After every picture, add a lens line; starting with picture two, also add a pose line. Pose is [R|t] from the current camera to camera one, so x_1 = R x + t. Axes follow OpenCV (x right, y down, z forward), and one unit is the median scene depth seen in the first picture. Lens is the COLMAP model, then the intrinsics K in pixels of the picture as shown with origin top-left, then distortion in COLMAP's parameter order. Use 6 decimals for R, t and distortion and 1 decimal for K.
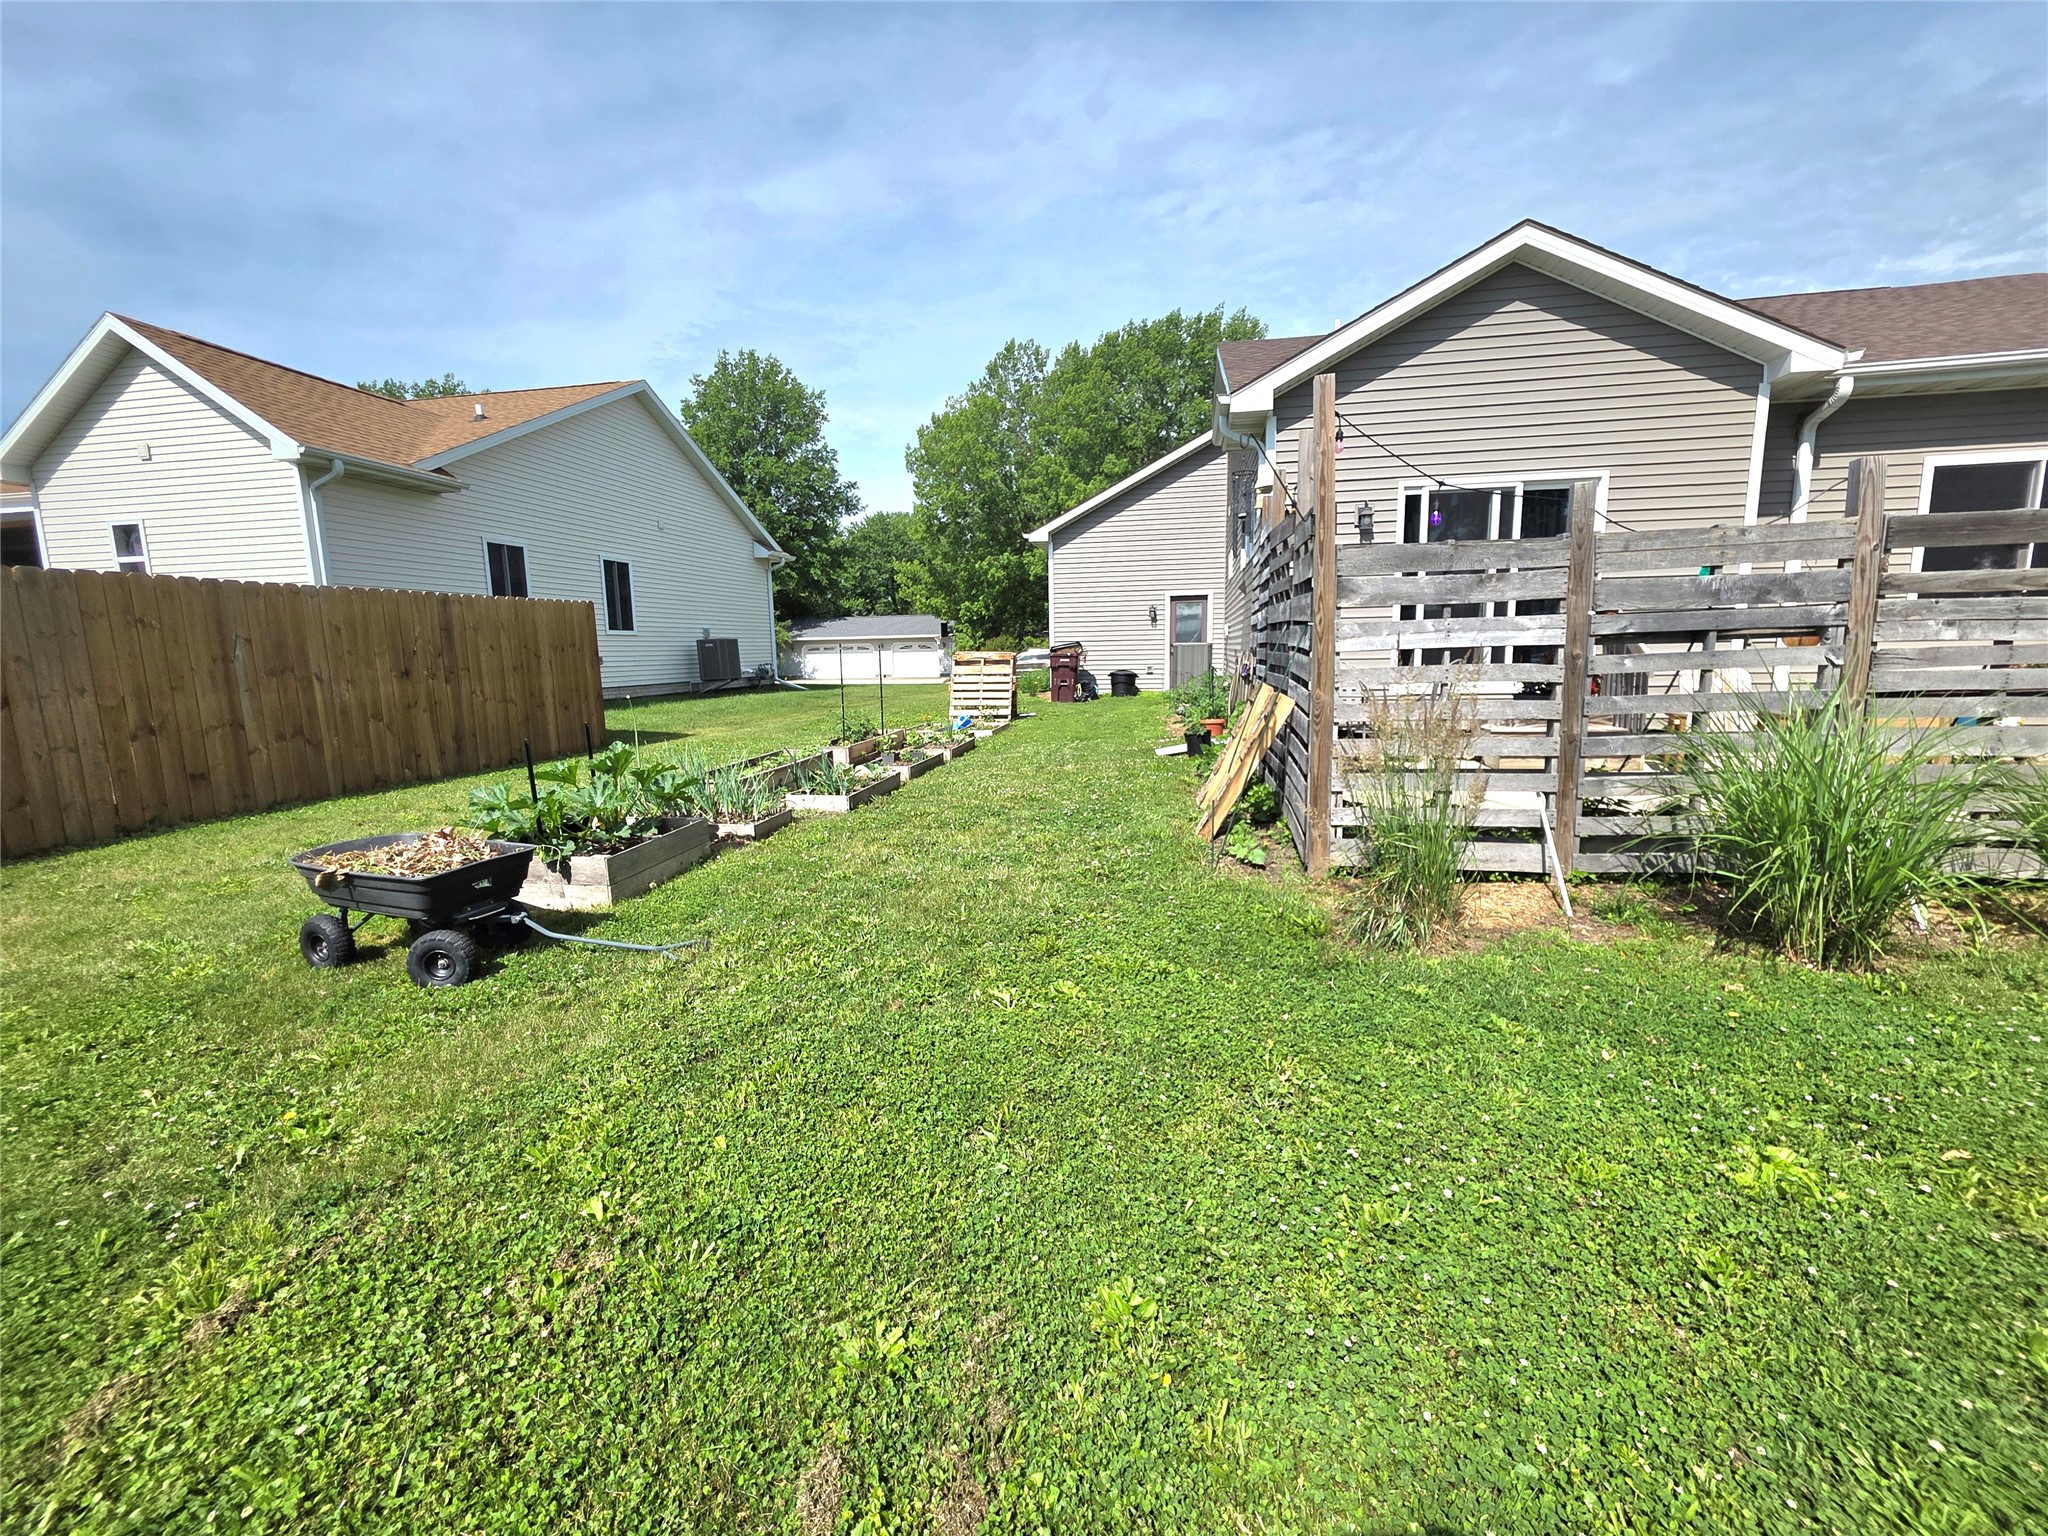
lens RADIAL K [[816.4, 0, 1036.2], [0, 816.4, 774.6], [0, 0, 1]] dist [0.002431, -0.000085]
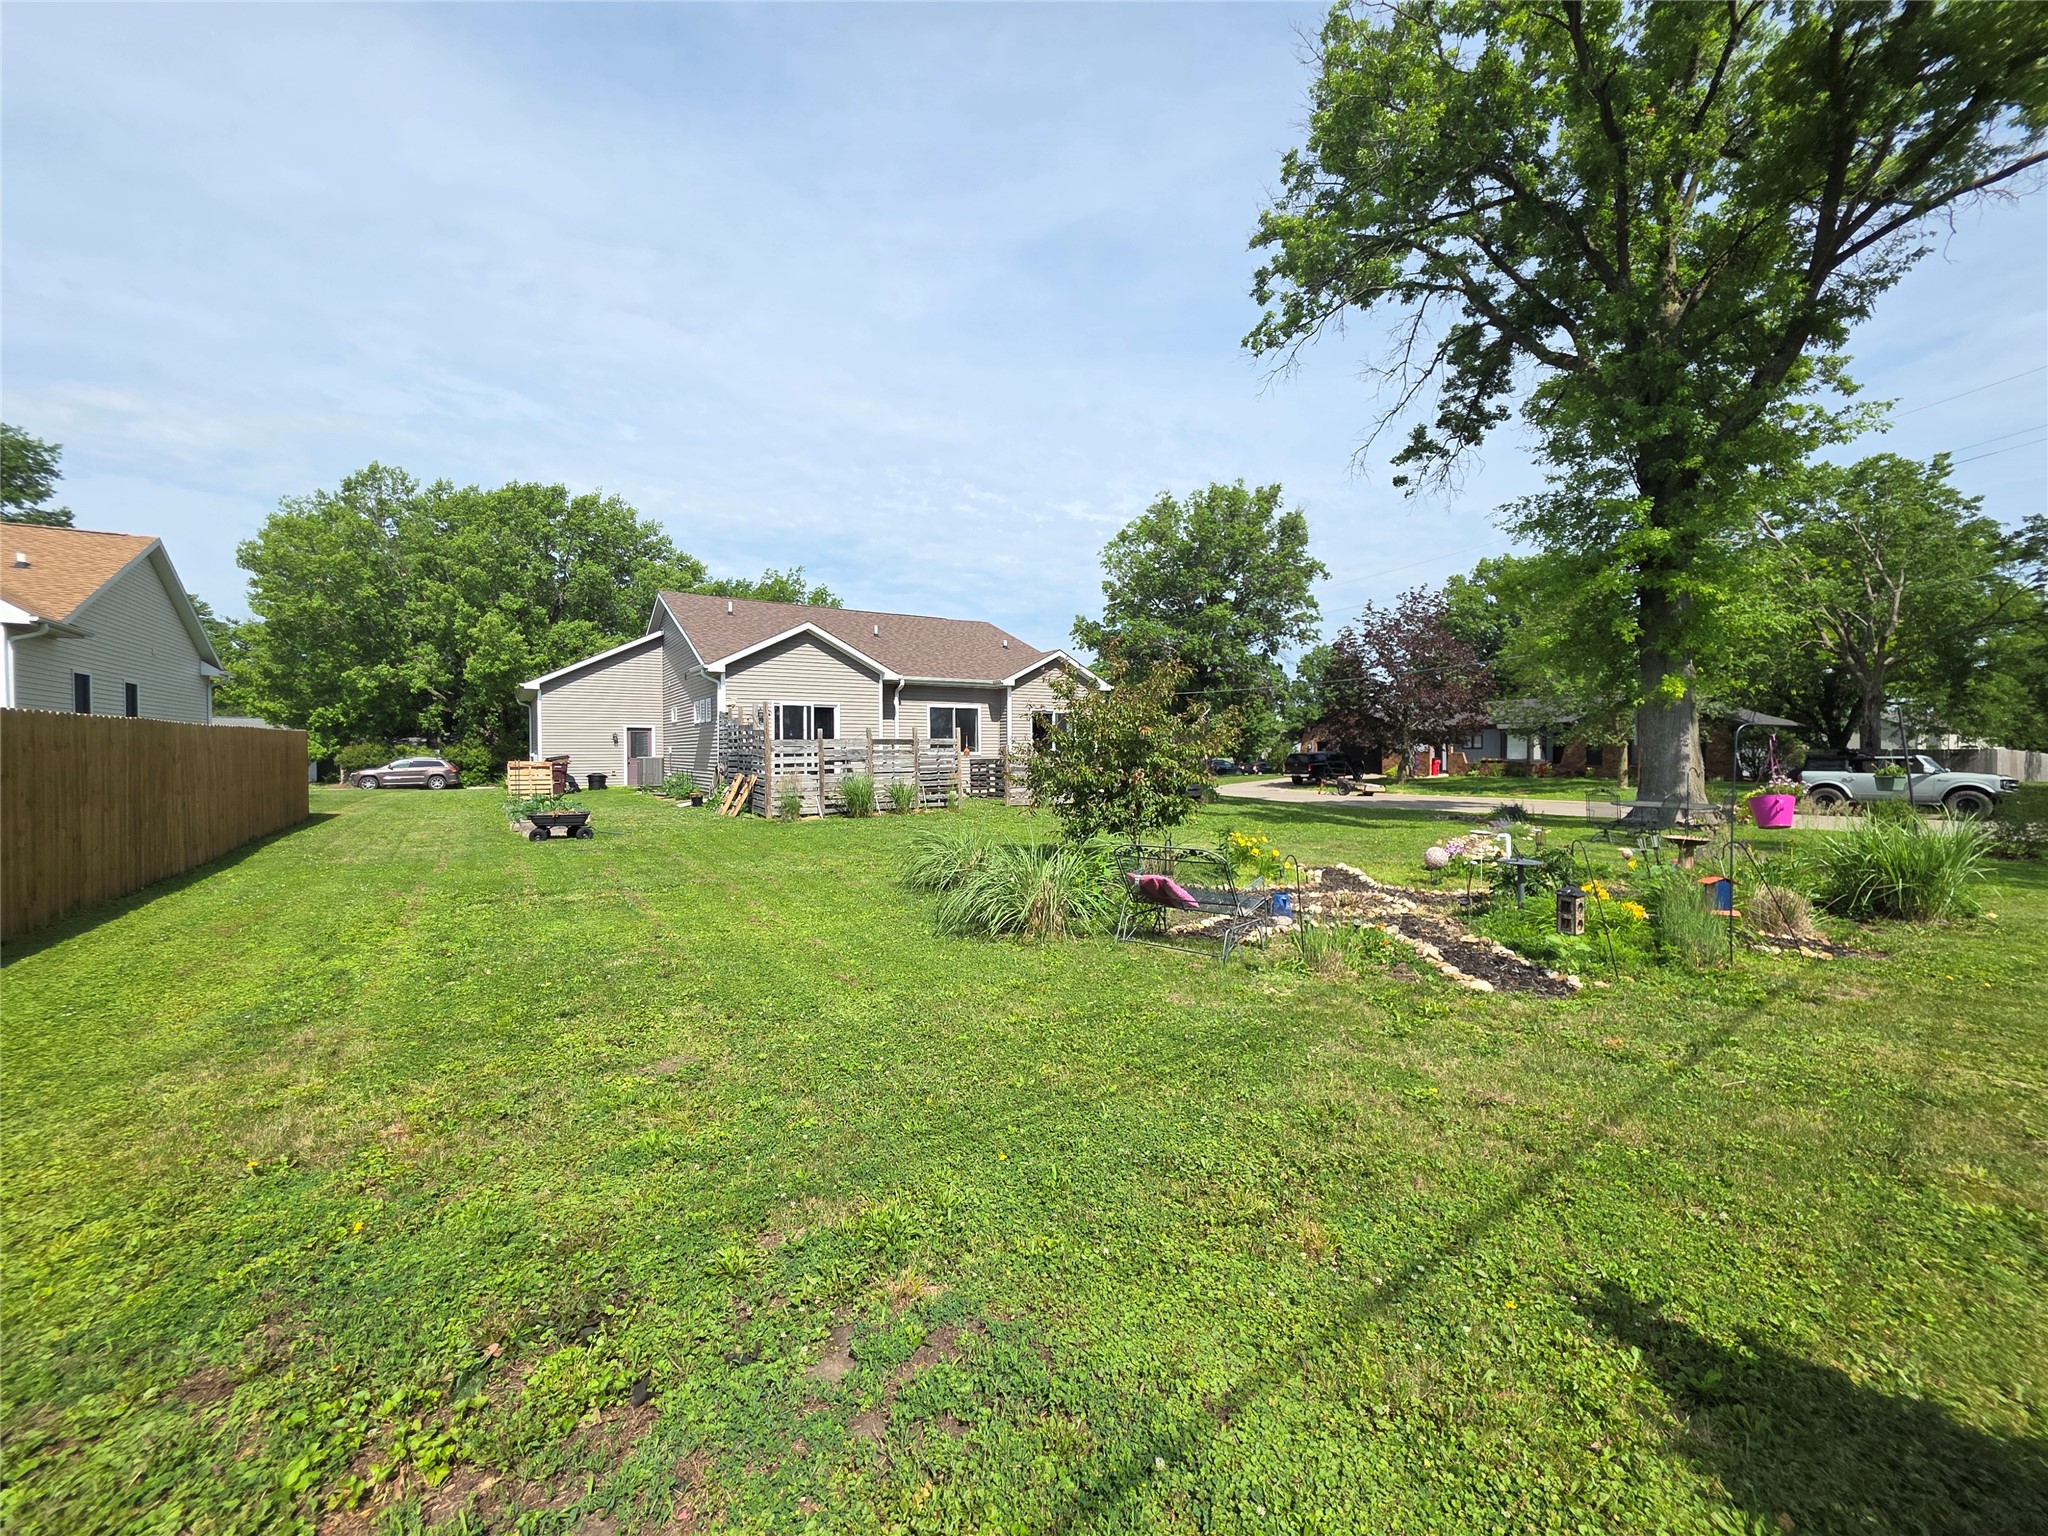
lens RADIAL K [[816.4, 0, 1031.7], [0, 816.4, 763.7], [0, 0, 1]] dist [0.002431, -0.000085]
pose [[0.725761, 0.004983, 0.687929, -0.364619], [0.094976, 0.989672, -0.107368, 0.100583], [-0.681359, 0.143261, 0.717792, -0.689954]]
